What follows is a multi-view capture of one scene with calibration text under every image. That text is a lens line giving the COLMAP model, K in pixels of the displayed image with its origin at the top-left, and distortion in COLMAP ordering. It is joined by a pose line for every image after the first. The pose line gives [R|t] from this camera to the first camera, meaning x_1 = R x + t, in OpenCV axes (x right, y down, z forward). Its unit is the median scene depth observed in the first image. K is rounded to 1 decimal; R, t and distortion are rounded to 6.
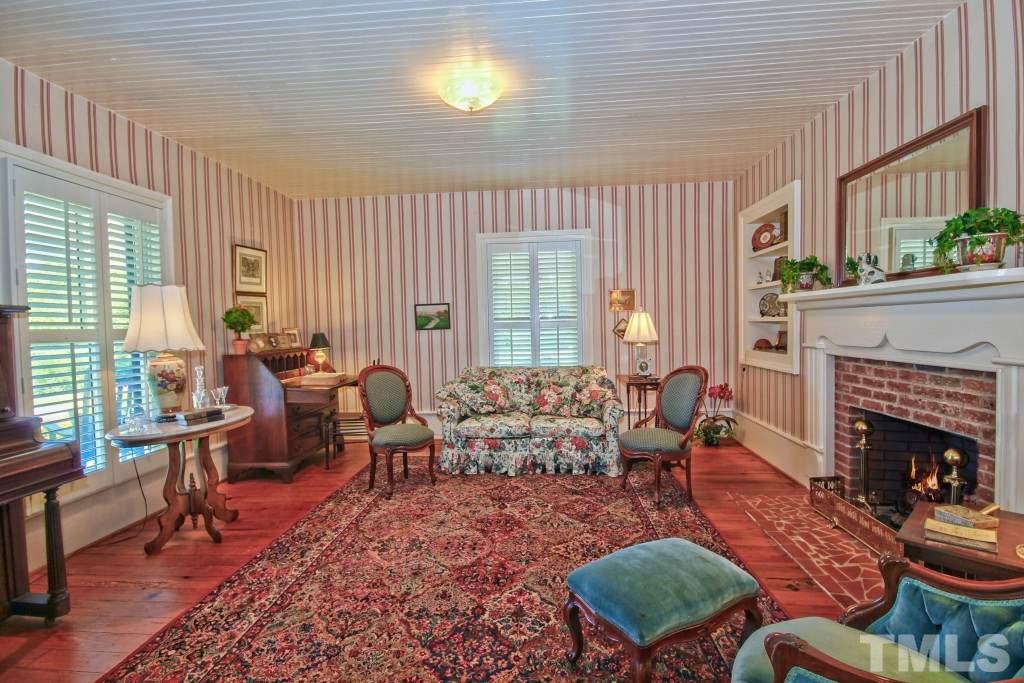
lens RADIAL K [[479.0, 0, 512.0], [0, 479.0, 341.5], [0, 0, 1]] dist [0.000725, 0.000074]
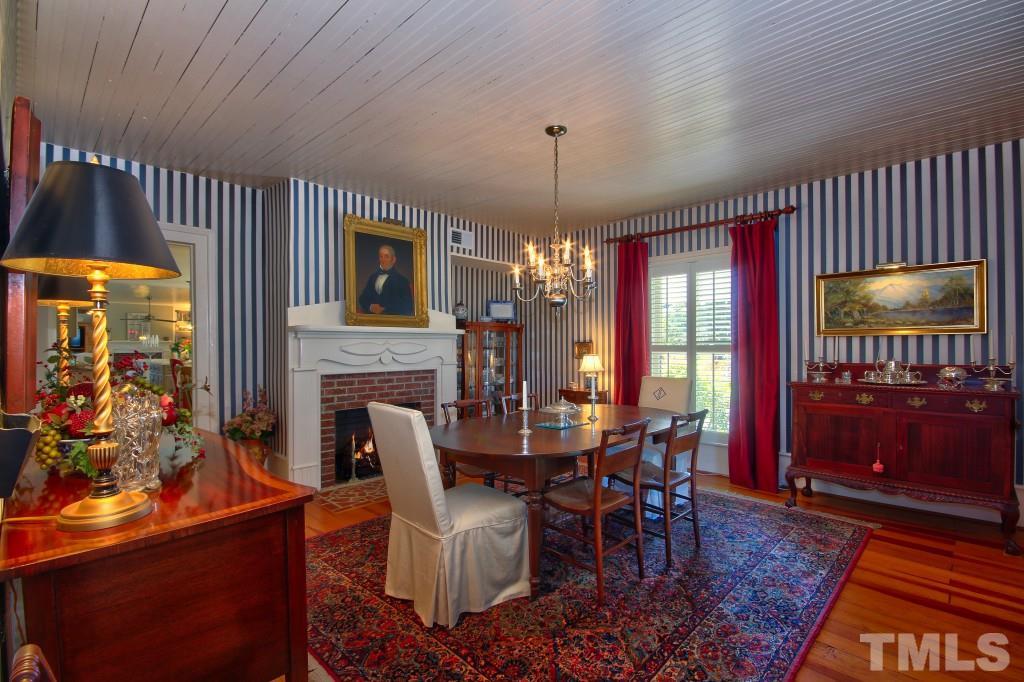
lens RADIAL K [[479.0, 0, 512.0], [0, 479.0, 341.0], [0, 0, 1]] dist [0.000725, 0.000074]
pose [[-0.763821, 0.031735, 0.644648, -0.638767], [0.044629, 0.998997, 0.003700, -0.053943], [-0.643883, 0.031596, -0.764471, 1.843162]]
